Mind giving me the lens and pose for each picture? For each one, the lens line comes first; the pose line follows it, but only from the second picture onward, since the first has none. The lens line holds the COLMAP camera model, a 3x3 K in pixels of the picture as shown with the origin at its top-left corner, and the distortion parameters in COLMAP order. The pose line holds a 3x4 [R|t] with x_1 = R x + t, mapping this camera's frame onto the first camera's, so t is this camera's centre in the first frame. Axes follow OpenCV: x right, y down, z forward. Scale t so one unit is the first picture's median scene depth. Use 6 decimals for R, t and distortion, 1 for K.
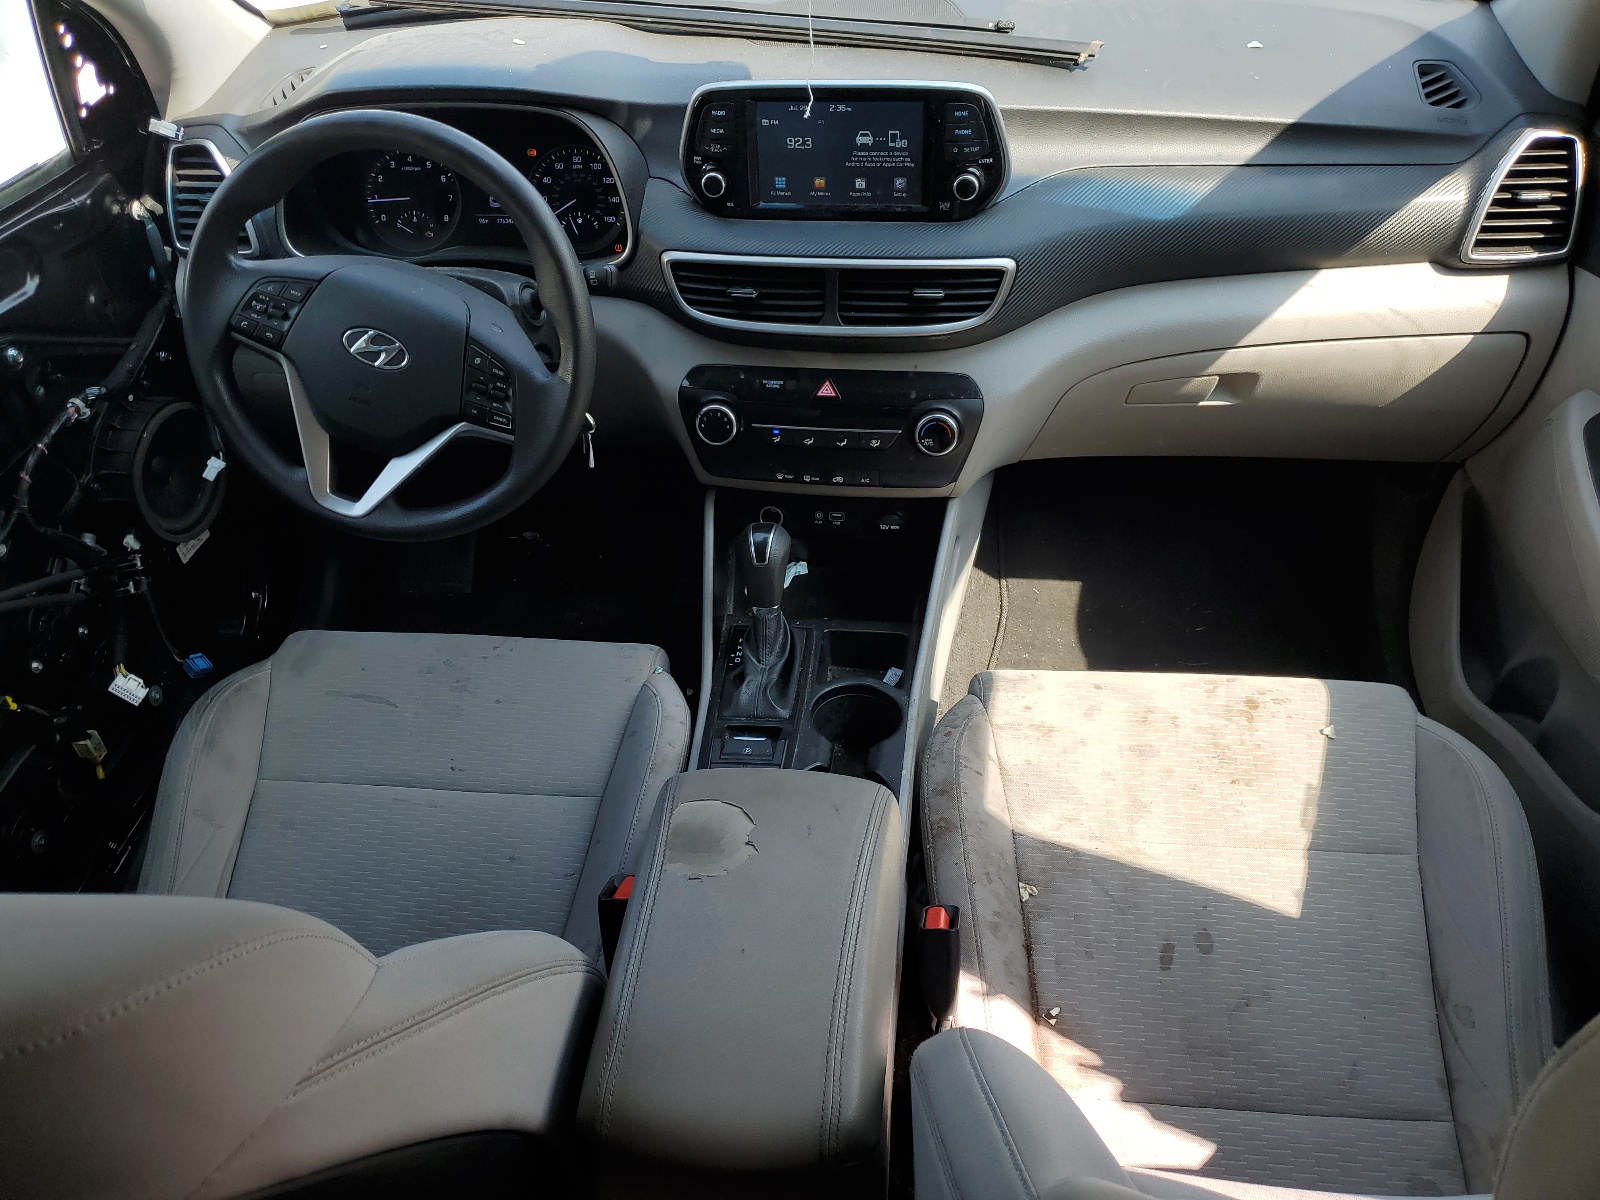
lens RADIAL K [[1230.6, 0, 800.1], [0, 1230.6, 598.2], [0, 0, 1]] dist [-0.012102, -0.002769]
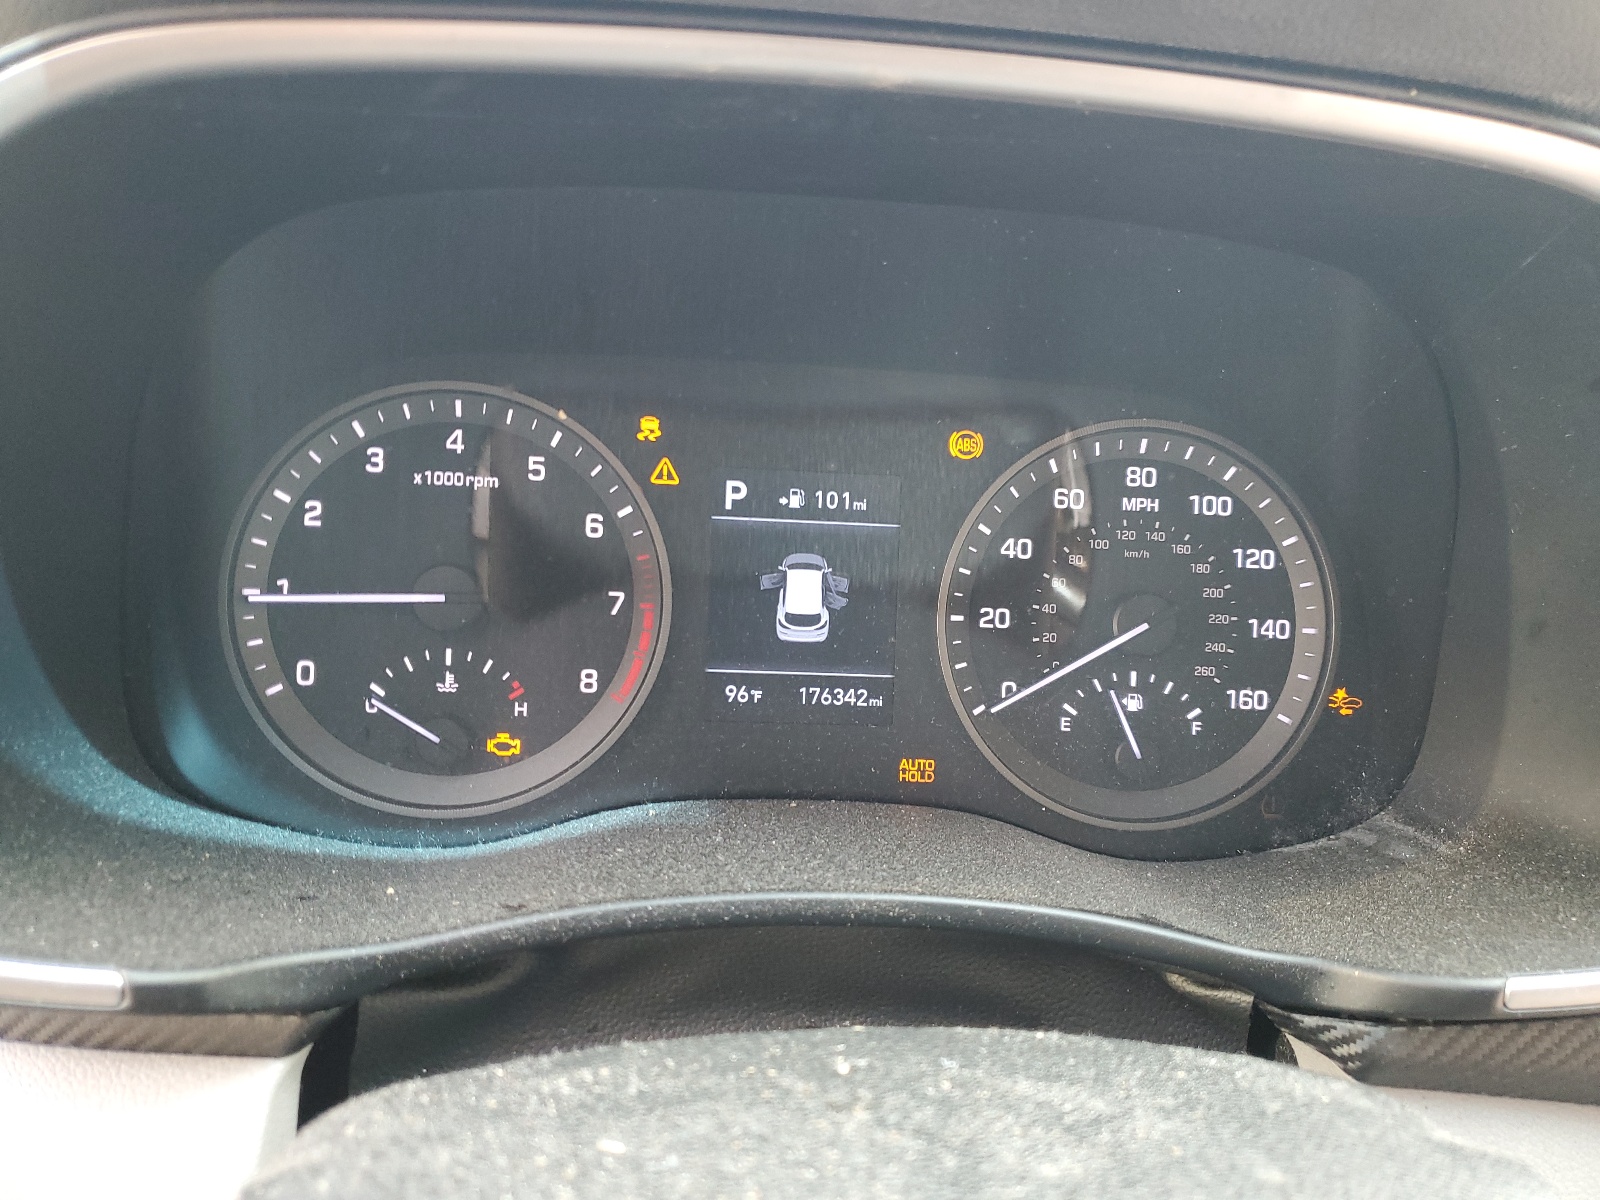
lens RADIAL K [[1230.6, 0, 798.4], [0, 1230.6, 604.3], [0, 0, 1]] dist [-0.012102, -0.002769]
pose [[0.974060, 0.035102, 0.223551, -0.304030], [0.044599, 0.938740, -0.341729, -0.240994], [-0.221852, 0.342835, 0.912823, 0.770999]]
